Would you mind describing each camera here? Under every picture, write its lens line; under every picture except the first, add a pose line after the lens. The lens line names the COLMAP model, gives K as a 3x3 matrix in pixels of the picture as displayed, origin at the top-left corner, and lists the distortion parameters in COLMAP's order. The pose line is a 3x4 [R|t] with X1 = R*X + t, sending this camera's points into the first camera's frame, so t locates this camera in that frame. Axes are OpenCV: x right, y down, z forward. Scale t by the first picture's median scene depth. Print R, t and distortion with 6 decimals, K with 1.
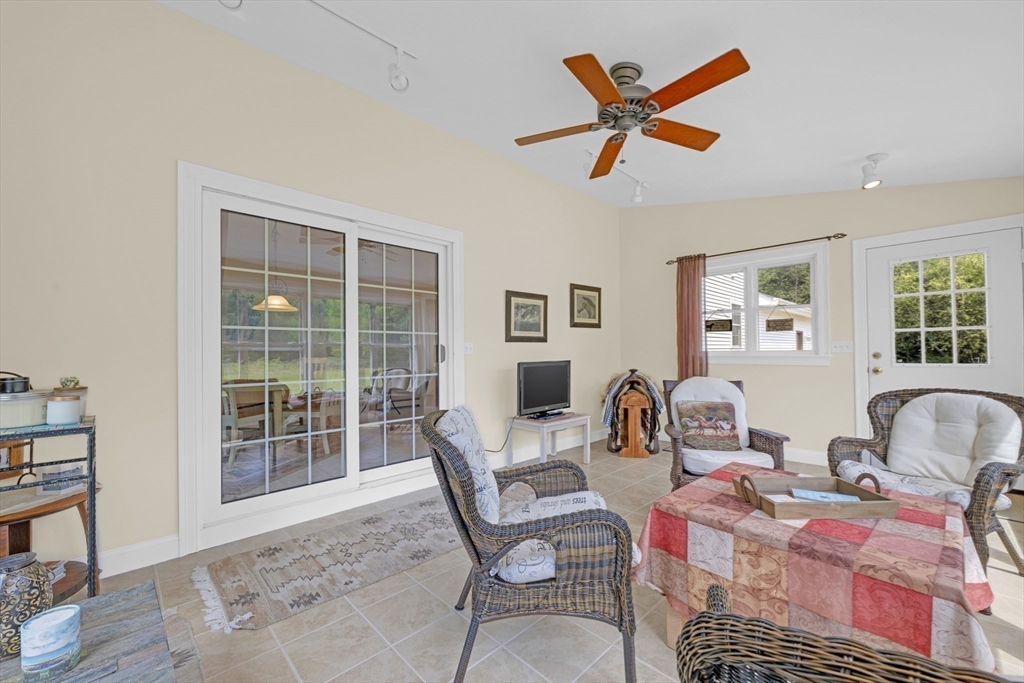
lens RADIAL K [[407.1, 0, 511.8], [0, 407.1, 343.3], [0, 0, 1]] dist [-0.001063, 0.000306]
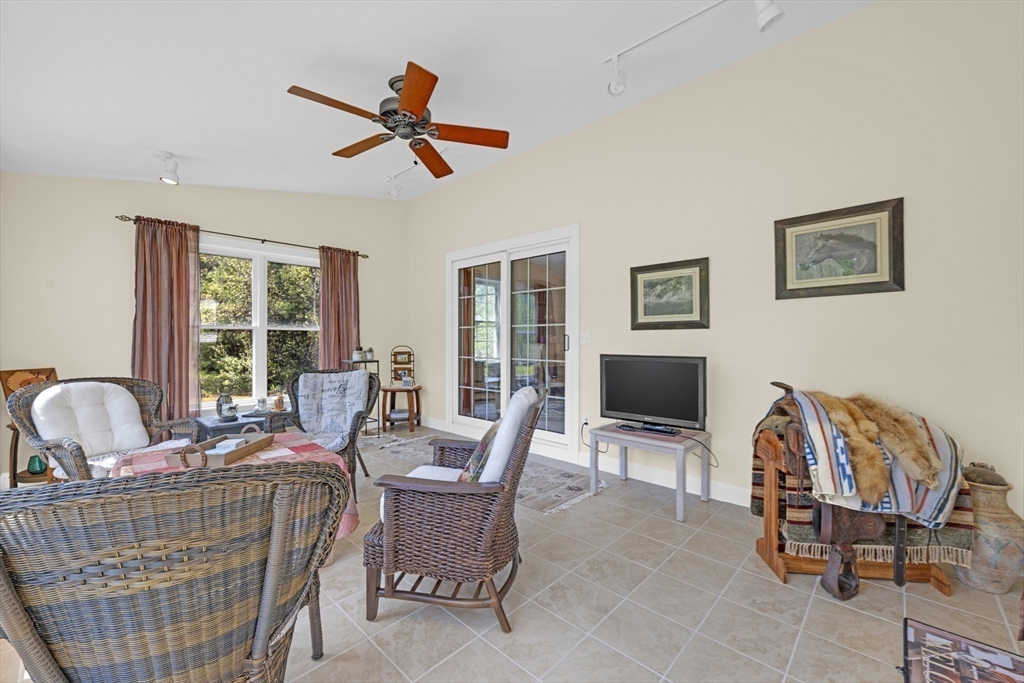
lens RADIAL K [[407.1, 0, 511.7], [0, 407.1, 341.7], [0, 0, 1]] dist [-0.001063, 0.000306]
pose [[0.040729, 0.002211, -0.999168, 0.795819], [0.008421, 0.999961, 0.002556, 0.015819], [0.999135, -0.008518, 0.040709, 0.711828]]
